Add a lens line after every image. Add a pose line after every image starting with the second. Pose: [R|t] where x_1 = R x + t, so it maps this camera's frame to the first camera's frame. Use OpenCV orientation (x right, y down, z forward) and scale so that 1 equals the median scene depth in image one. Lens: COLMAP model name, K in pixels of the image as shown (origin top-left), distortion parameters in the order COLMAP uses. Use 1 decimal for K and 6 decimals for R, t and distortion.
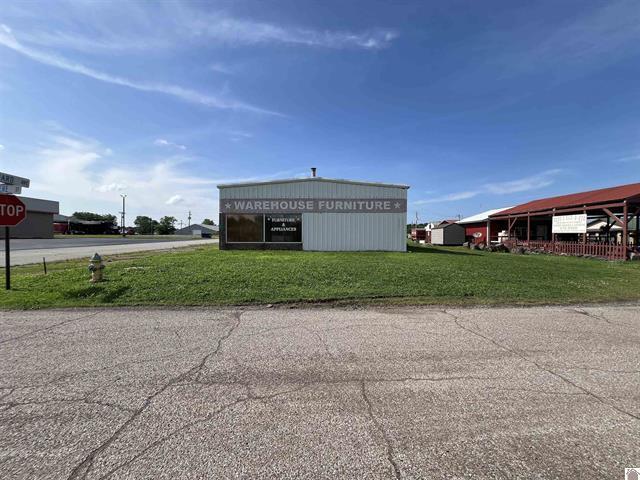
lens RADIAL K [[259.5, 0, 318.8], [0, 259.5, 239.1], [0, 0, 1]] dist [0.001179, 0.000716]
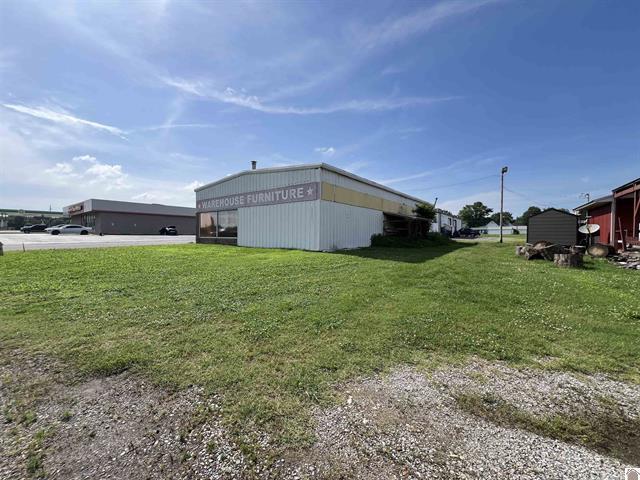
lens RADIAL K [[259.5, 0, 320.2], [0, 259.5, 238.0], [0, 0, 1]] dist [0.001179, 0.000716]
pose [[0.805205, 0.008281, -0.592938, 0.487885], [-0.006109, 0.999965, 0.005670, 0.003590], [0.592965, -0.000943, 0.805228, 0.239320]]
